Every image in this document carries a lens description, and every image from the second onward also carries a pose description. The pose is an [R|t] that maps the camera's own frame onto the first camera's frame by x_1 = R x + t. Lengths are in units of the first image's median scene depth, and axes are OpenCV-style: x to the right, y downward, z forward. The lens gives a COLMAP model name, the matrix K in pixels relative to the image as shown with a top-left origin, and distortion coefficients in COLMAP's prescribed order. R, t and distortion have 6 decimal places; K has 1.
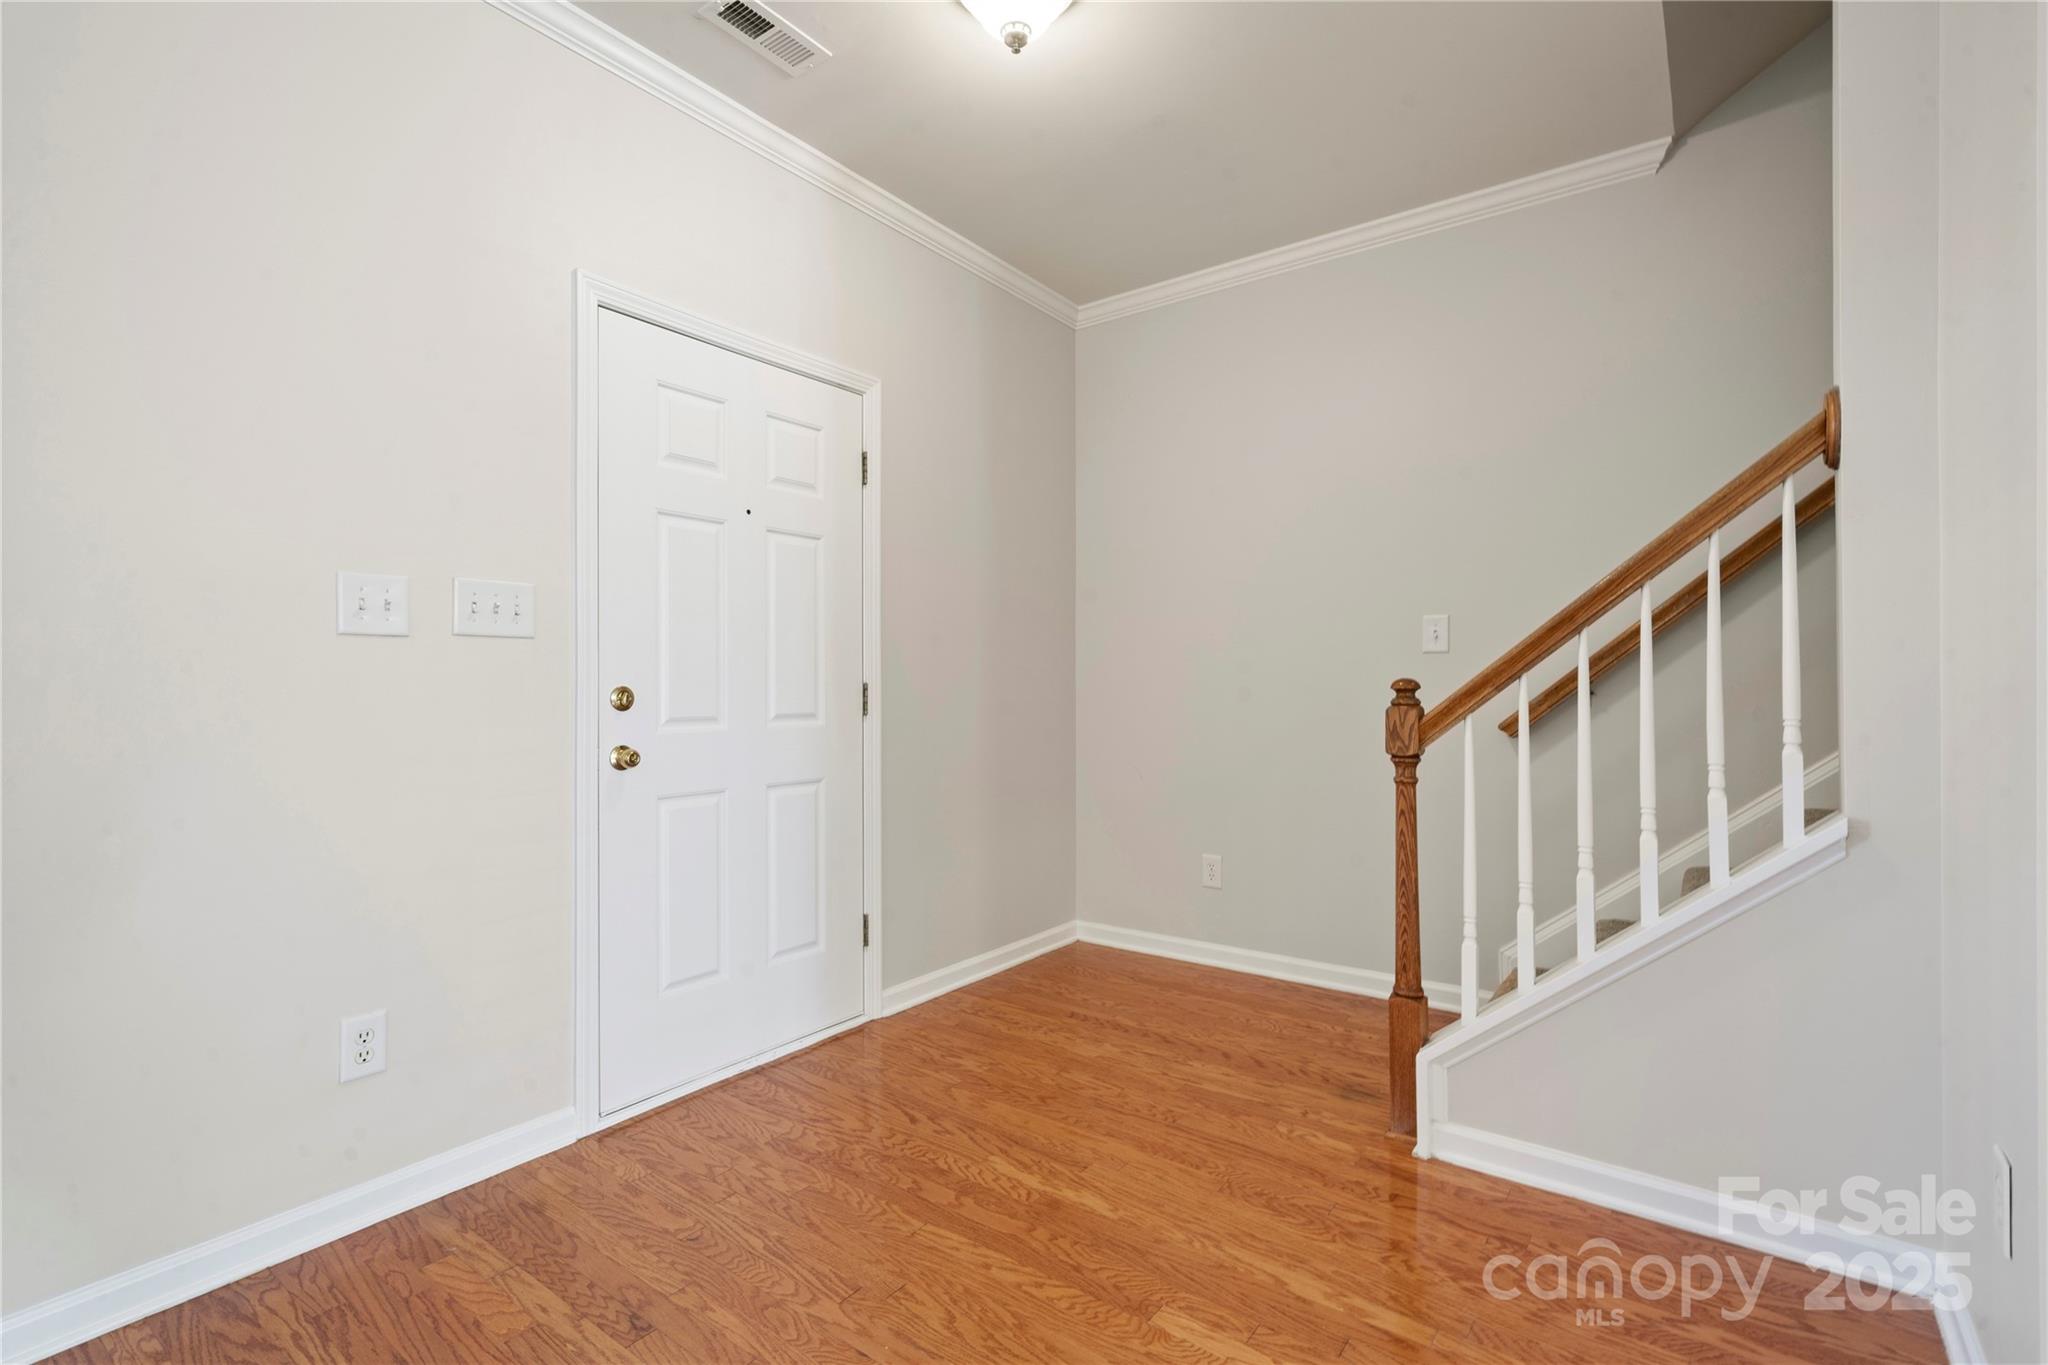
lens RADIAL K [[925.0, 0, 1024.0], [0, 925.0, 682.5], [0, 0, 1]] dist [0.001970, 0.000136]
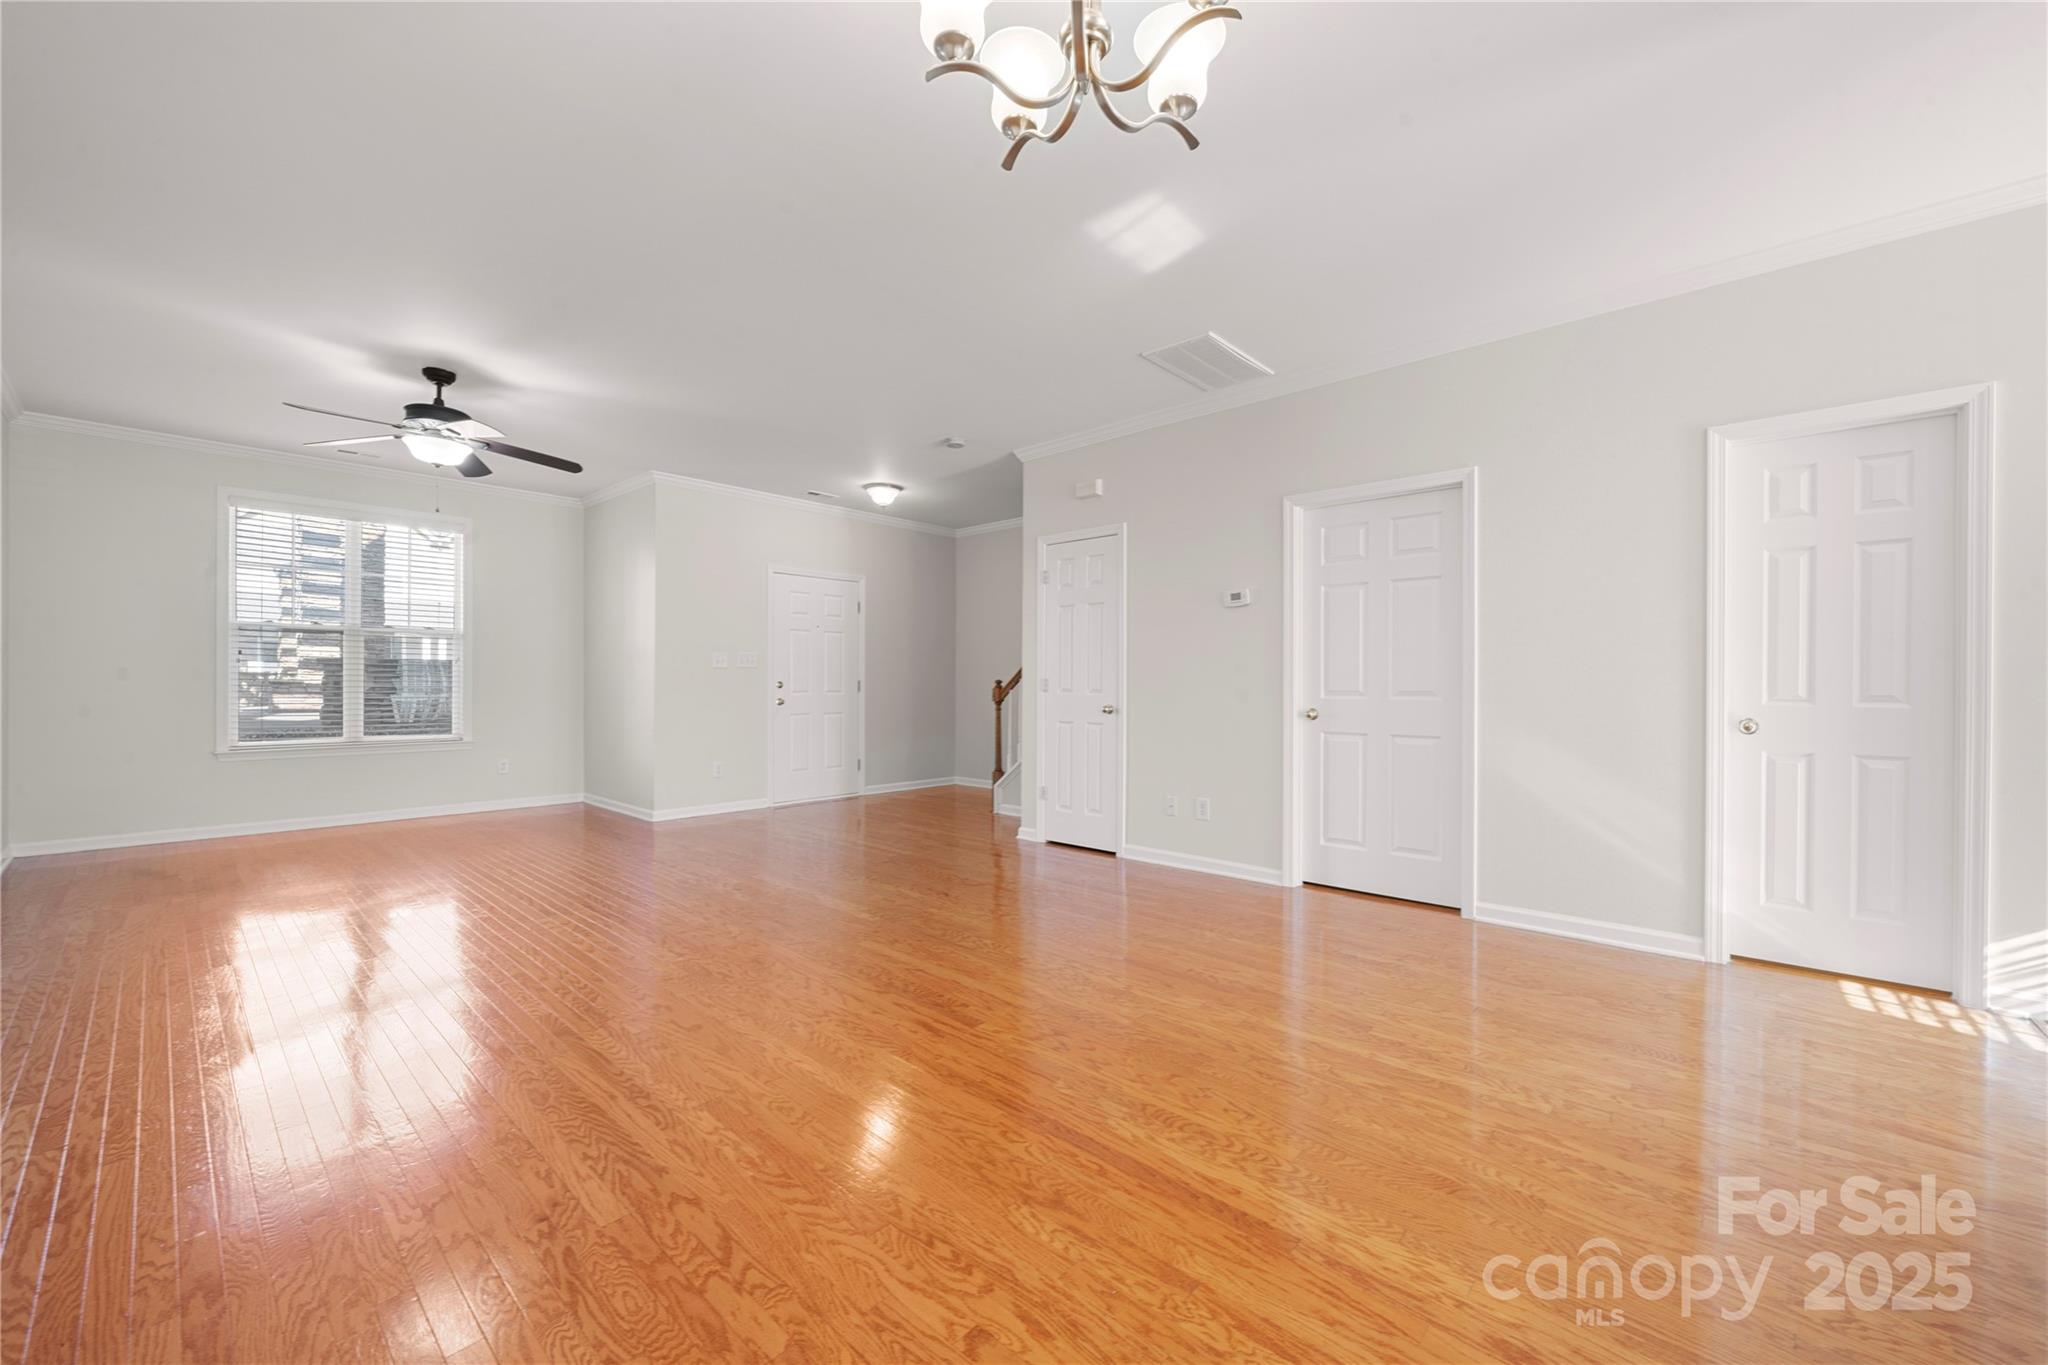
lens RADIAL K [[803.5, 0, 1026.5], [0, 803.5, 688.7], [0, 0, 1]] dist [0.000152, 0.000057]
pose [[0.994371, 0.003352, -0.105903, 0.822558], [-0.002312, 0.999948, 0.009939, 0.000212], [0.105931, -0.009638, 0.994327, -1.940984]]
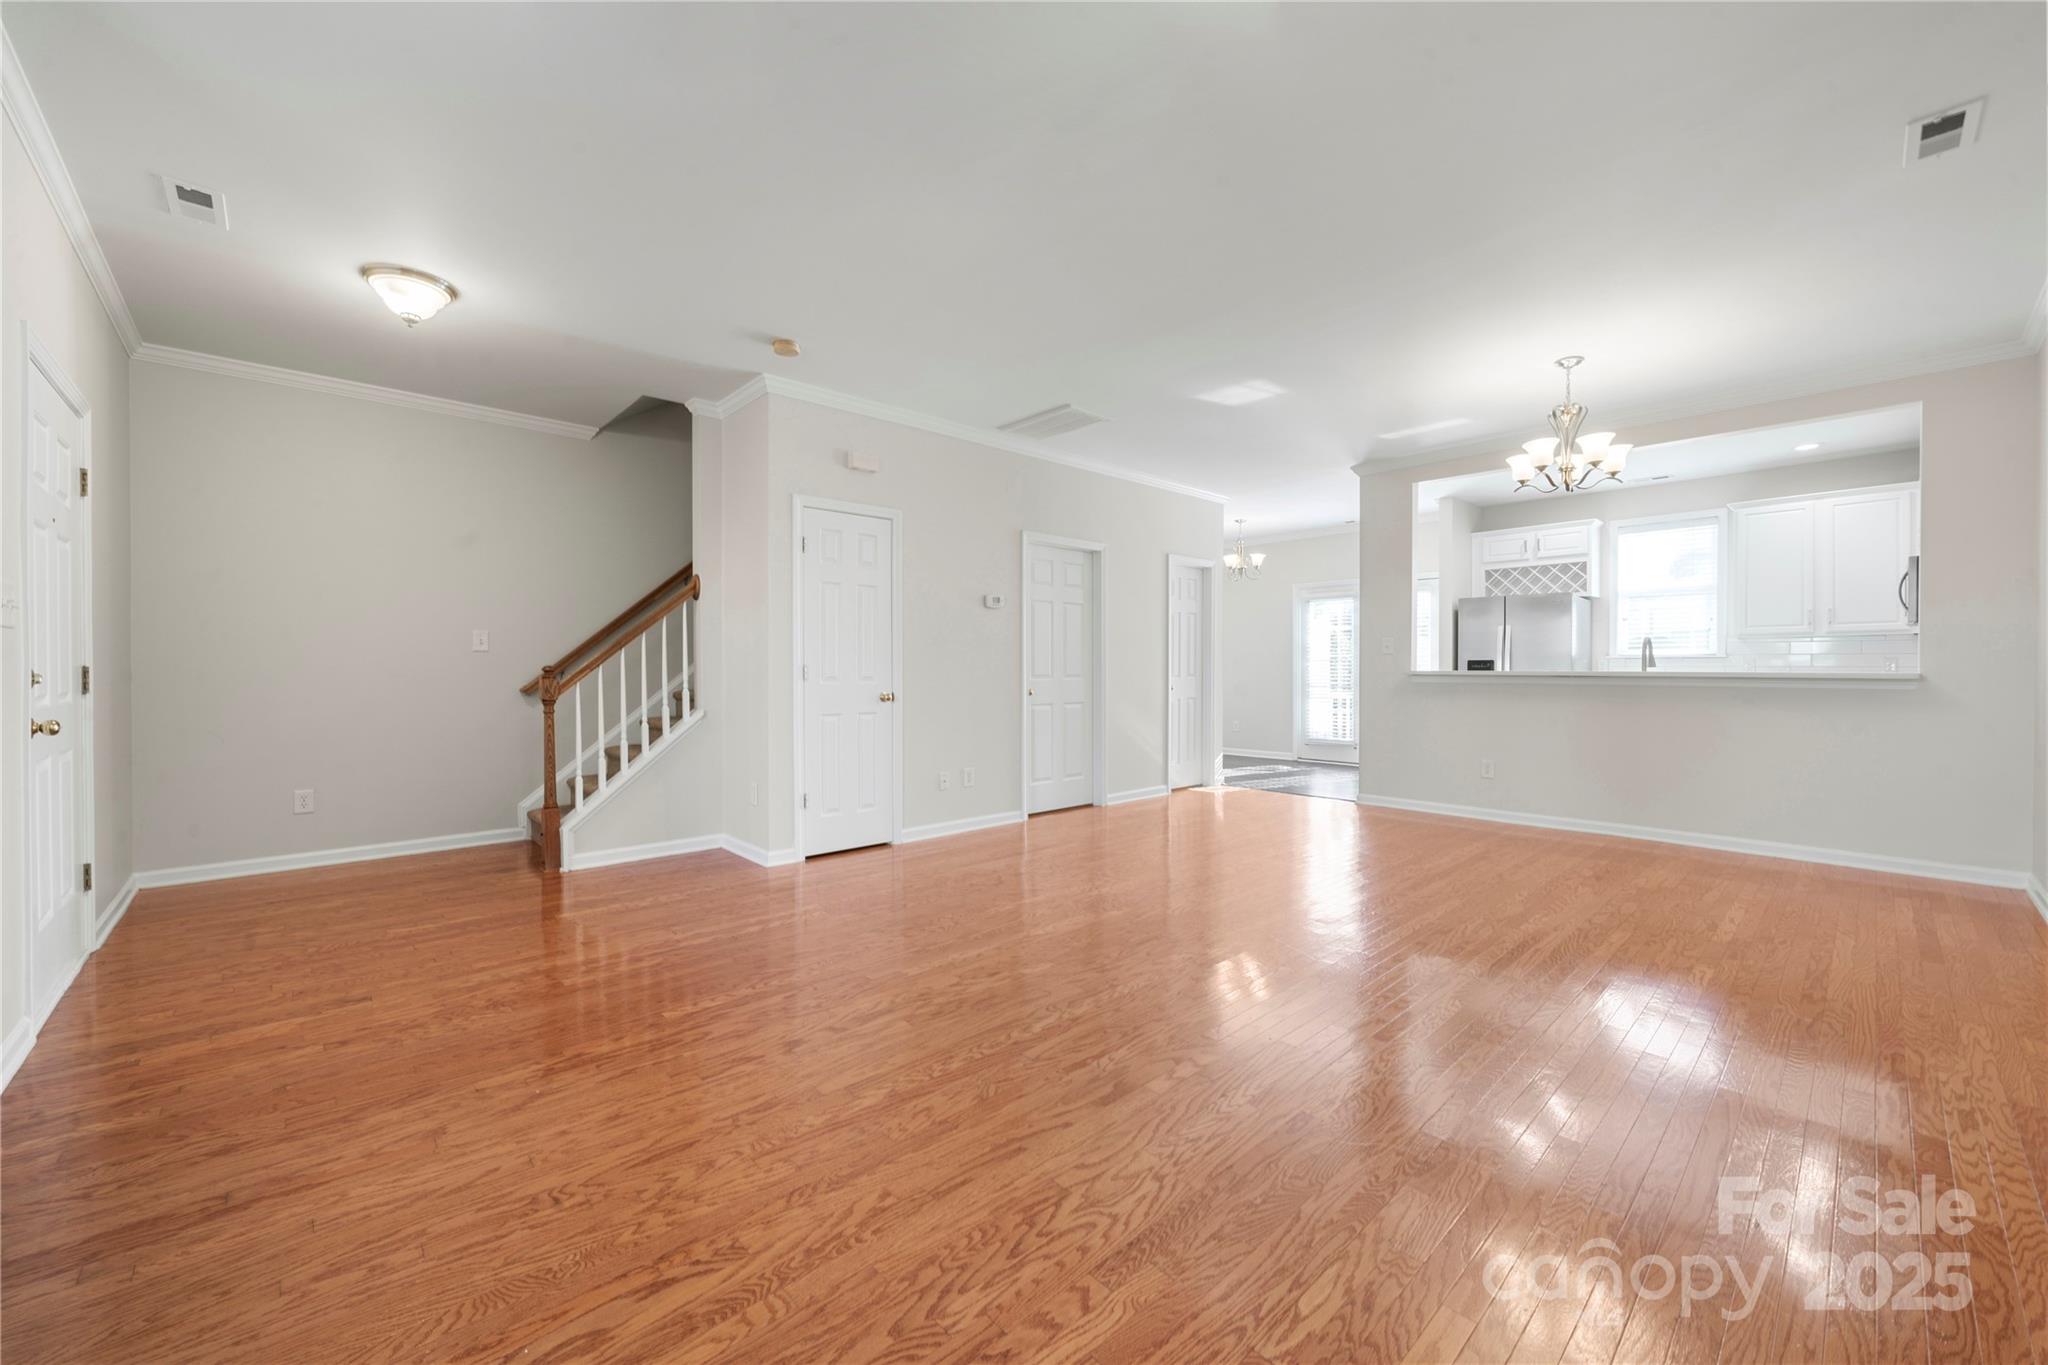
lens RADIAL K [[798.7, 0, 1016.8], [0, 798.7, 670.9], [0, 0, 1]] dist [-0.000891, -0.000100]
pose [[0.186145, -0.002312, 0.982520, -1.247904], [-0.001740, 0.999995, 0.002683, 0.000626], [-0.982521, -0.002209, 0.186140, -0.458727]]
